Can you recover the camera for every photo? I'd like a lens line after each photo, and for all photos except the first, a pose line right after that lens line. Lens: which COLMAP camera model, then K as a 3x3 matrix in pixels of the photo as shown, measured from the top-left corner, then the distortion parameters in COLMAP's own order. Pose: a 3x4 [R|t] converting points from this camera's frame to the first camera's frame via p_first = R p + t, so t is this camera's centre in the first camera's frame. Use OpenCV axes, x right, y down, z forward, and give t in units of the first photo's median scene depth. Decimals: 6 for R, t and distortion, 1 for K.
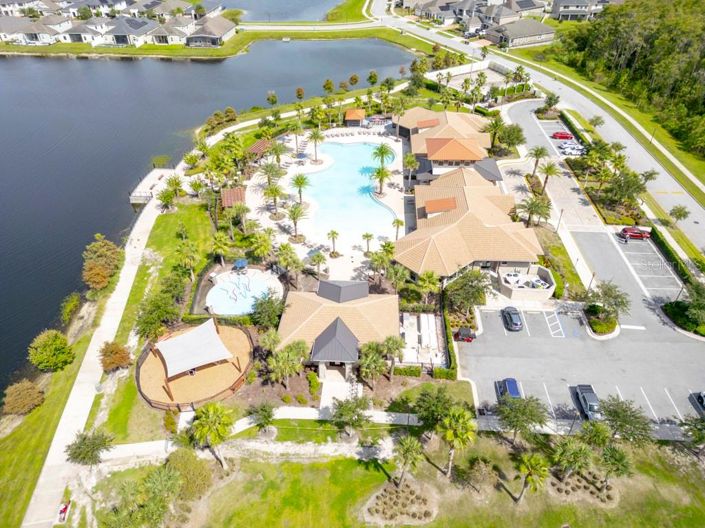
lens RADIAL K [[496.9, 0, 352.1], [0, 496.9, 262.1], [0, 0, 1]] dist [0.047397, -0.035883]
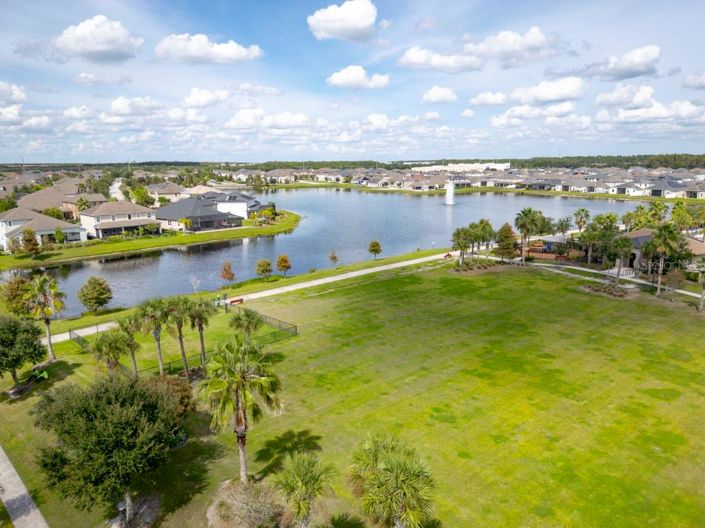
lens RADIAL K [[496.9, 0, 350.0], [0, 496.9, 263.5], [0, 0, 1]] dist [0.047397, -0.035883]
pose [[0.510203, 0.179629, -0.841087, 0.227605], [-0.508194, 0.851928, -0.126326, 0.243052], [0.693853, 0.491887, 0.525942, -0.075845]]
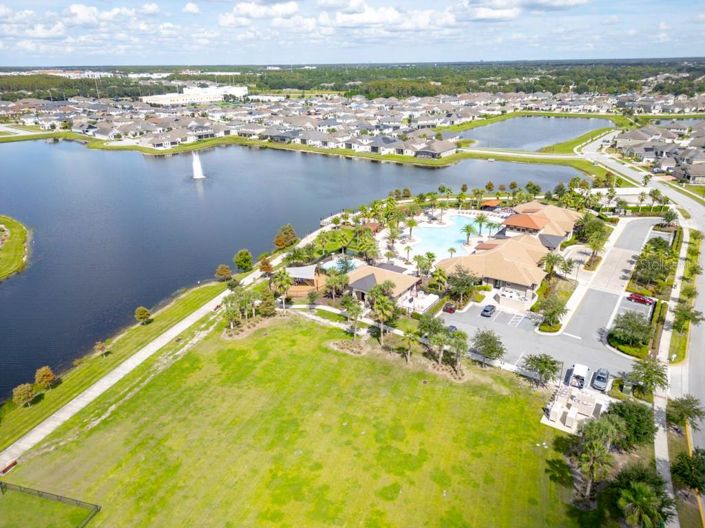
lens RADIAL K [[496.9, 0, 351.8], [0, 496.9, 264.5], [0, 0, 1]] dist [0.047397, -0.035883]
pose [[0.859841, 0.194626, -0.472011, 0.227414], [-0.302804, 0.938744, -0.164527, 0.124102], [0.411077, 0.284394, 0.866104, -0.169522]]
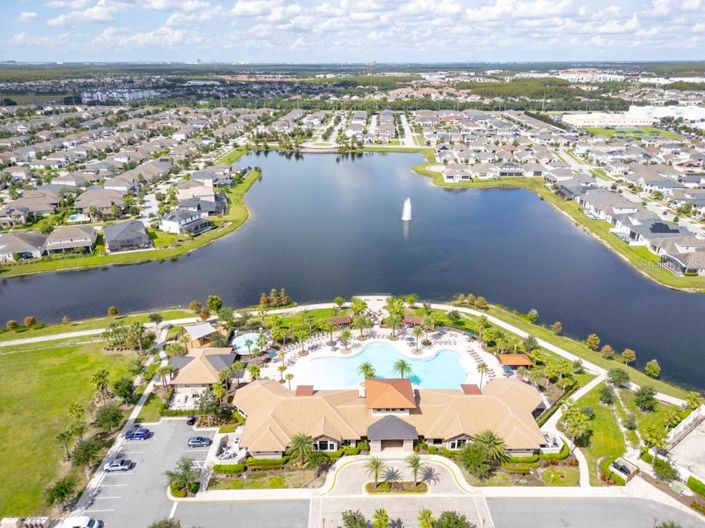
lens RADIAL K [[496.9, 0, 350.6], [0, 496.9, 265.5], [0, 0, 1]] dist [0.047397, -0.035883]
pose [[0.077922, 0.390952, -0.917107, 0.538339], [-0.591021, 0.758943, 0.273313, -0.340034], [0.802884, 0.520732, 0.290199, 0.232177]]
